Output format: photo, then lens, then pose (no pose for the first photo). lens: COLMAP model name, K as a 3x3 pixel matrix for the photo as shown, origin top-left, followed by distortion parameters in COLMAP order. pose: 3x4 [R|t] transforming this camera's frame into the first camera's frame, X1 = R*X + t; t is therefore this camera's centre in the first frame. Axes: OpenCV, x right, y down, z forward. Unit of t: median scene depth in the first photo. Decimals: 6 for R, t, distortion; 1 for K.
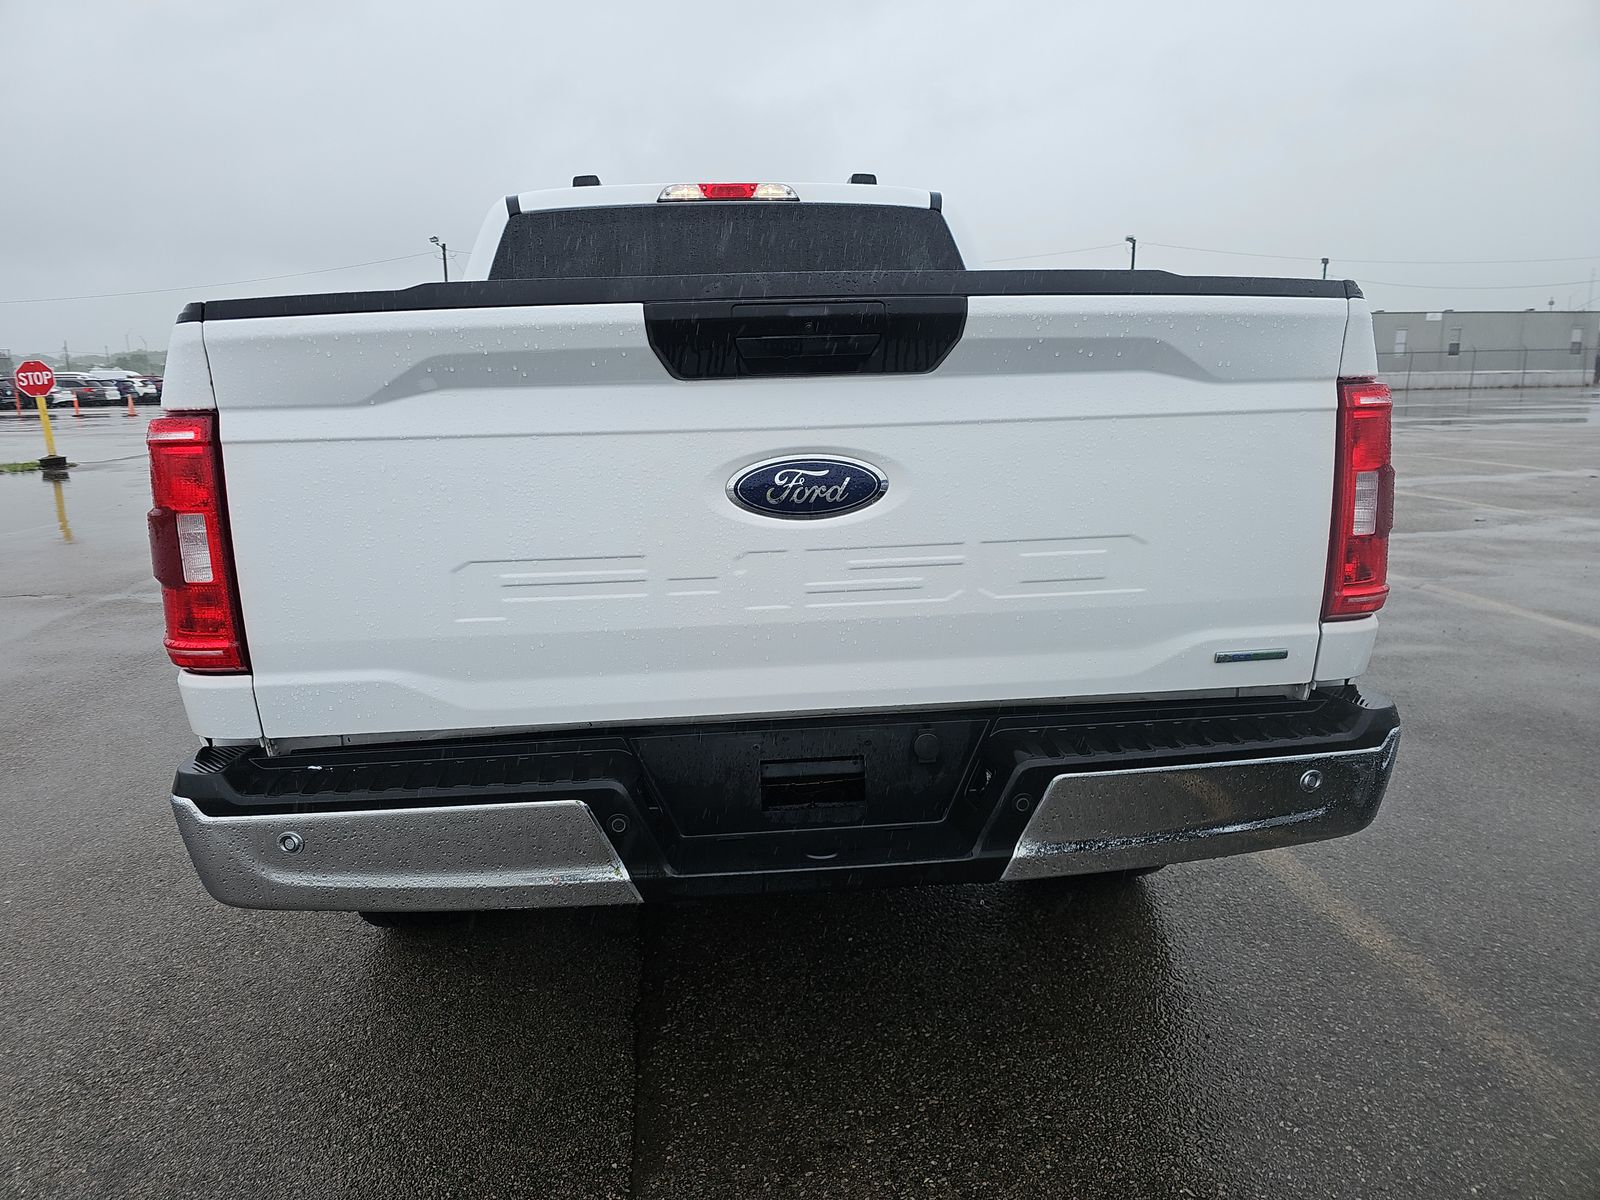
lens RADIAL K [[1096.9, 0, 800.7], [0, 1096.9, 639.1], [0, 0, 1]] dist [0.068556, -0.057654]
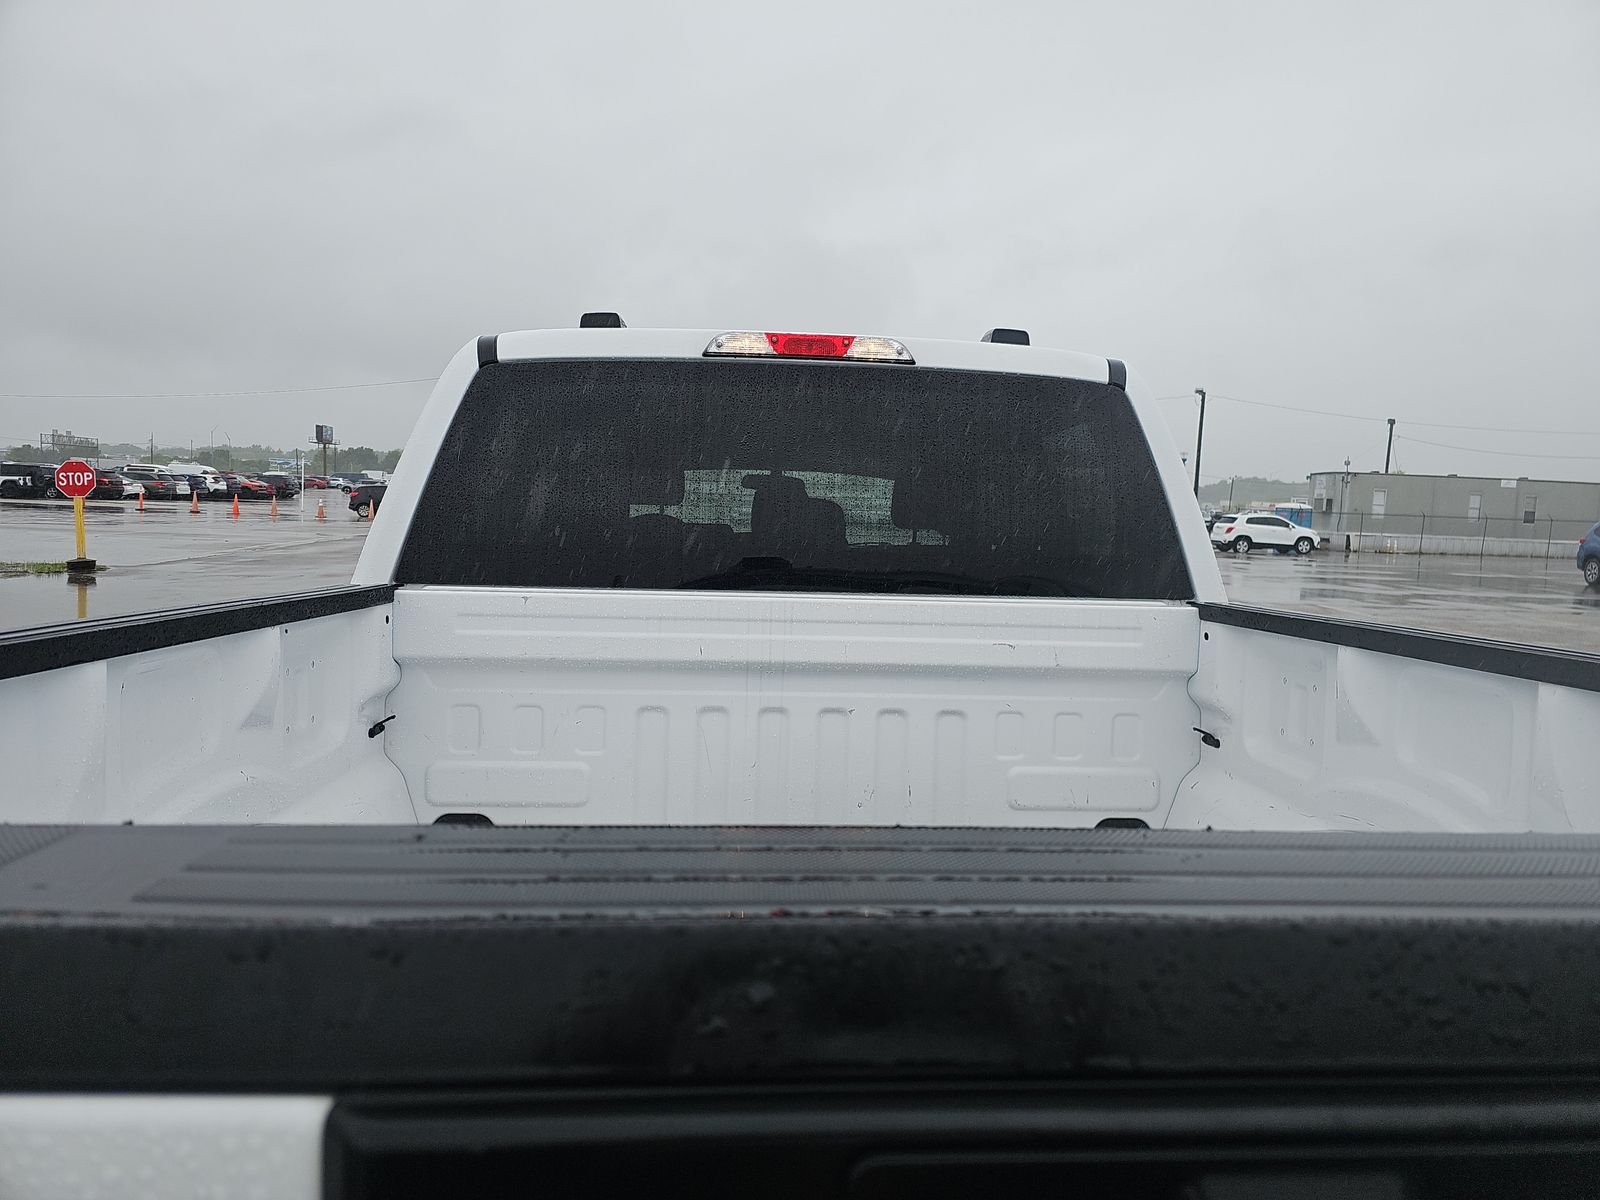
lens RADIAL K [[1096.9, 0, 800.7], [0, 1096.9, 639.1], [0, 0, 1]] dist [0.068556, -0.057654]
pose [[0.996962, 0.063090, -0.045670, -0.029001], [-0.067656, 0.992007, -0.106515, -0.155472], [0.038585, 0.109282, 0.993262, 0.354345]]
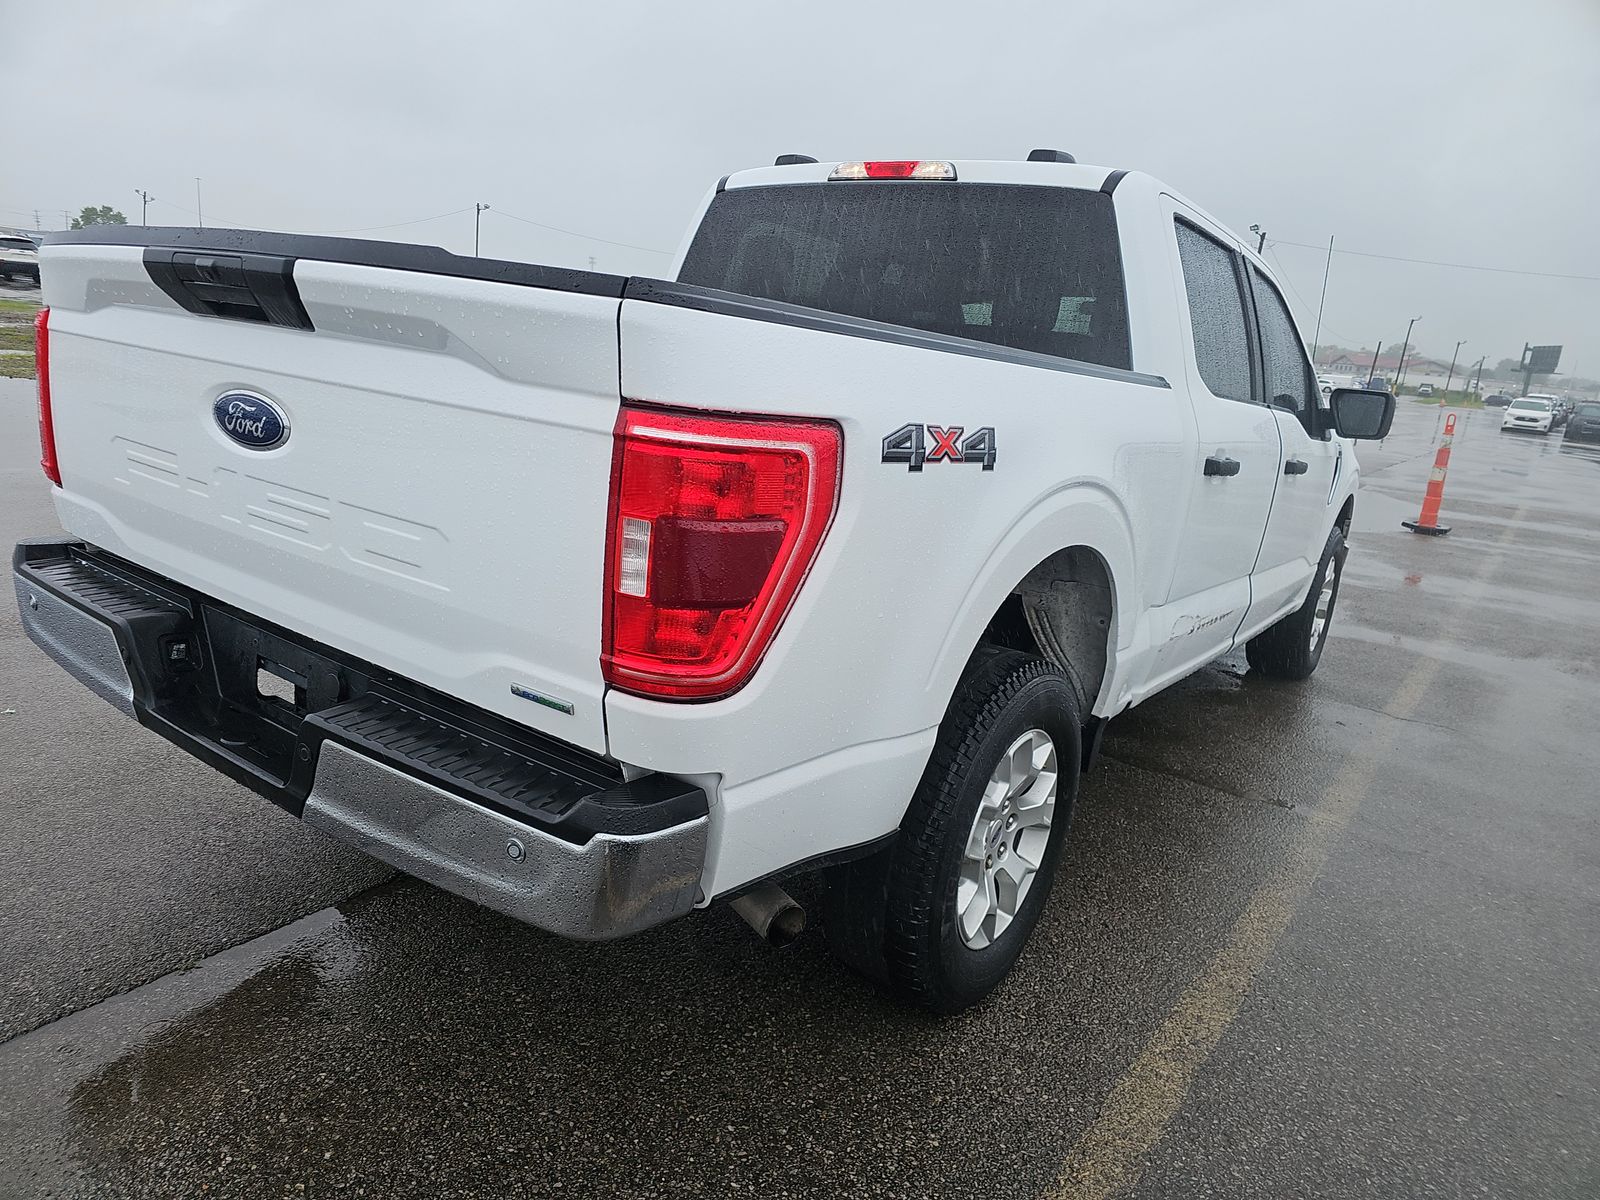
lens RADIAL K [[1096.9, 0, 800.7], [0, 1096.9, 639.1], [0, 0, 1]] dist [0.068556, -0.057654]
pose [[0.721118, 0.272324, -0.637046, 0.593865], [-0.265431, 0.957944, 0.109041, -0.097380], [0.639949, 0.090461, 0.763074, 0.249963]]
